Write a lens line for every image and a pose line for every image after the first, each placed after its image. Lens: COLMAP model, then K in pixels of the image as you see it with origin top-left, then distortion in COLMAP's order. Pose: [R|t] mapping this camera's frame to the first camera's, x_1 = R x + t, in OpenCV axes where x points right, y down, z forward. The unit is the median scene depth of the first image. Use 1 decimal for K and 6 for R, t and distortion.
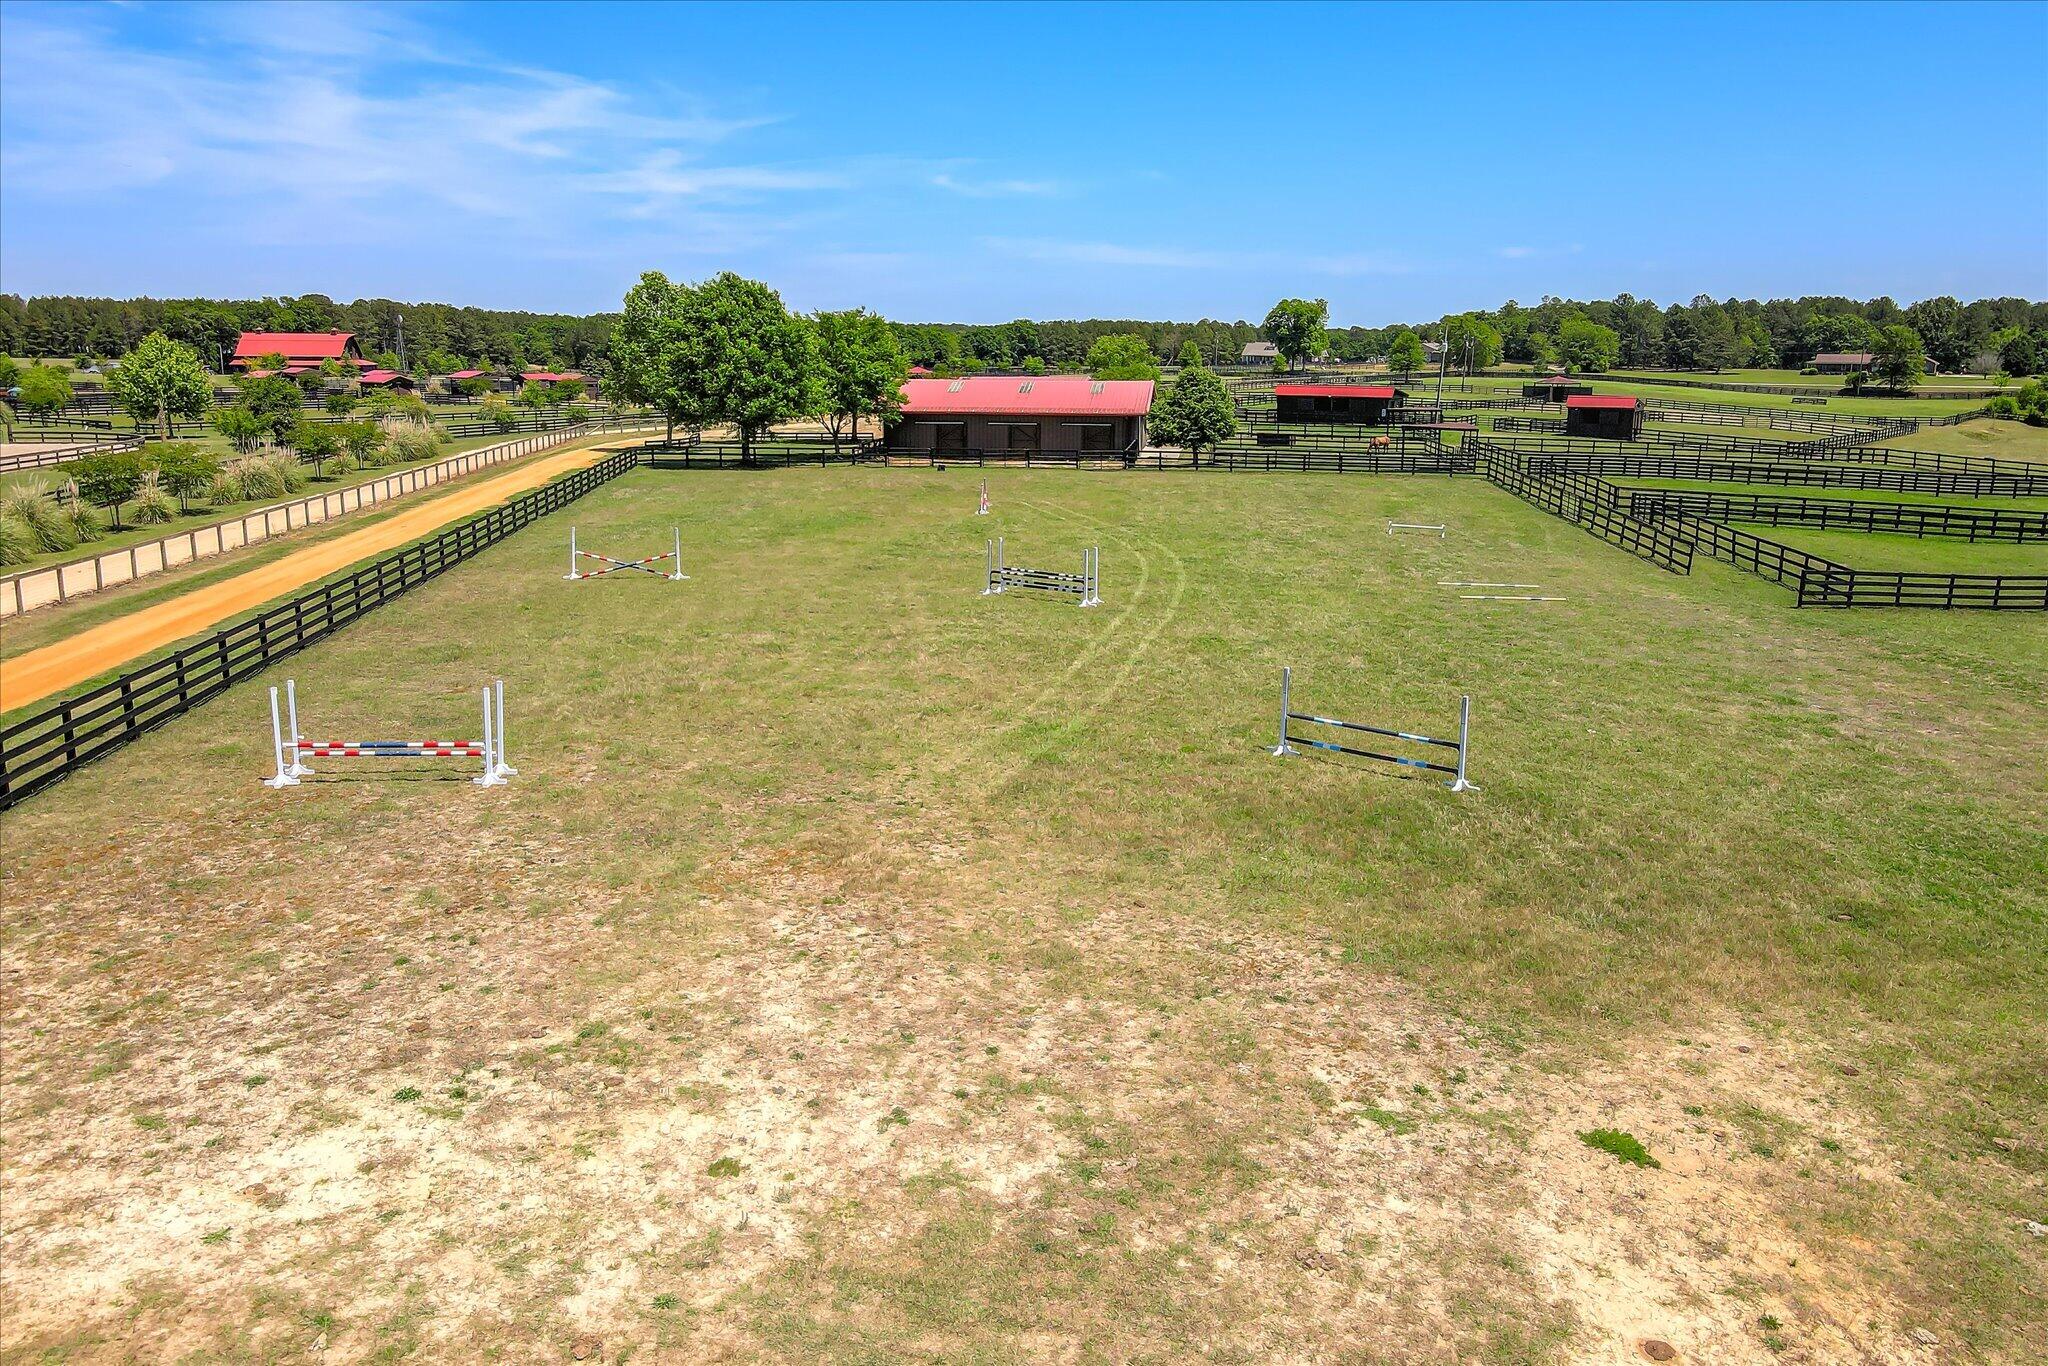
lens RADIAL K [[1495.9, 0, 1018.7], [0, 1495.9, 676.0], [0, 0, 1]] dist [0.005965, 0.011165]
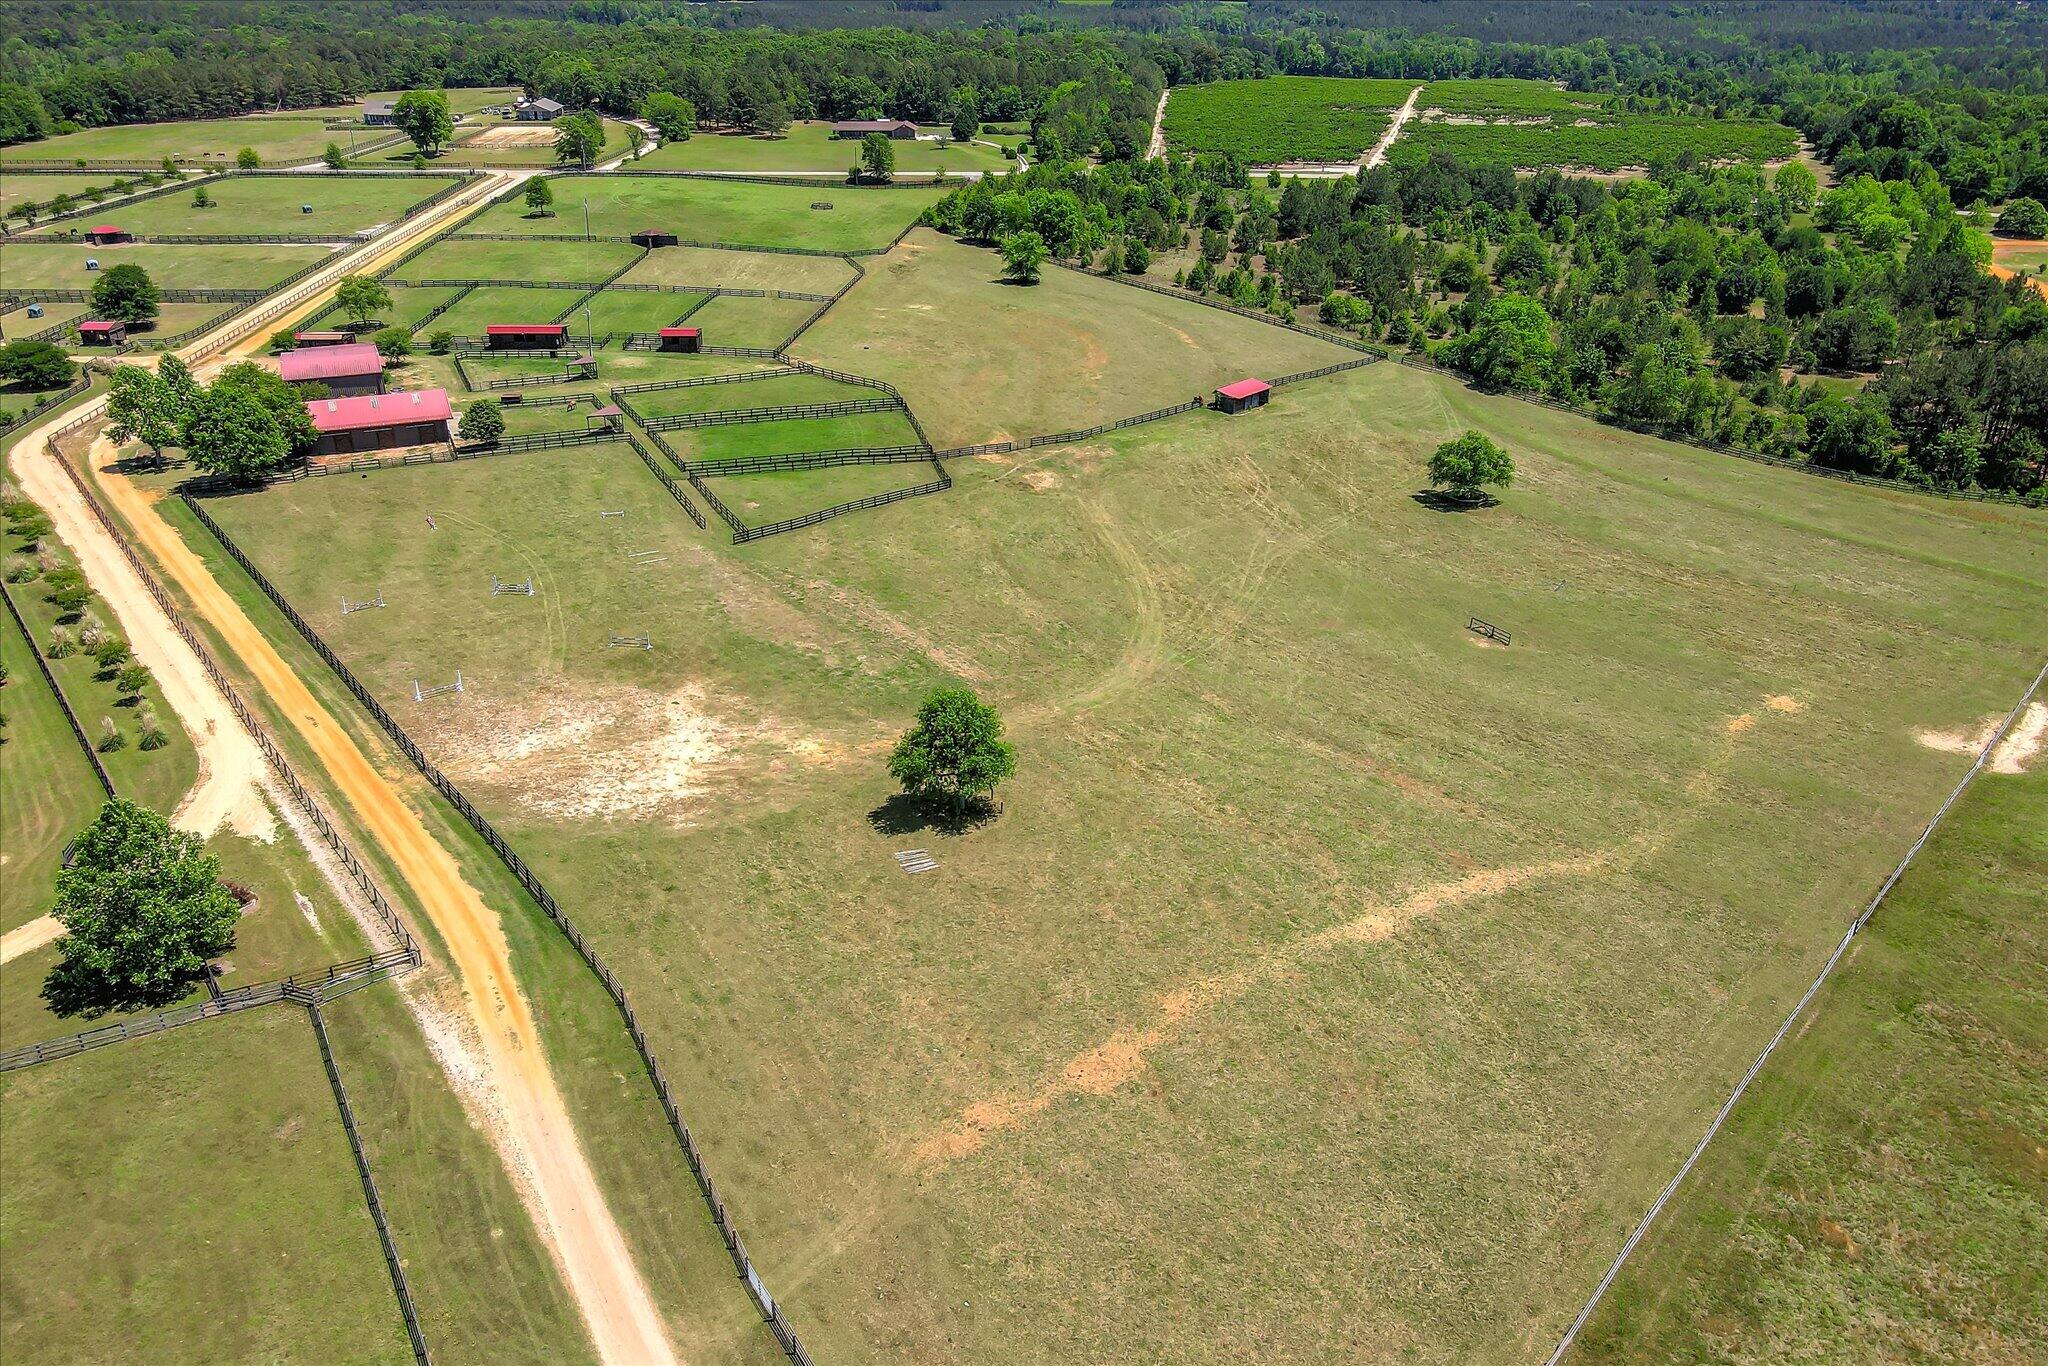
lens RADIAL K [[1495.9, 0, 1018.7], [0, 1495.9, 676.0], [0, 0, 1]] dist [0.005965, 0.011165]
pose [[0.848339, -0.230733, 0.476532, -0.073041], [0.115559, 0.959038, 0.258635, -0.067148], [-0.516688, -0.164343, 0.840253, -0.264938]]
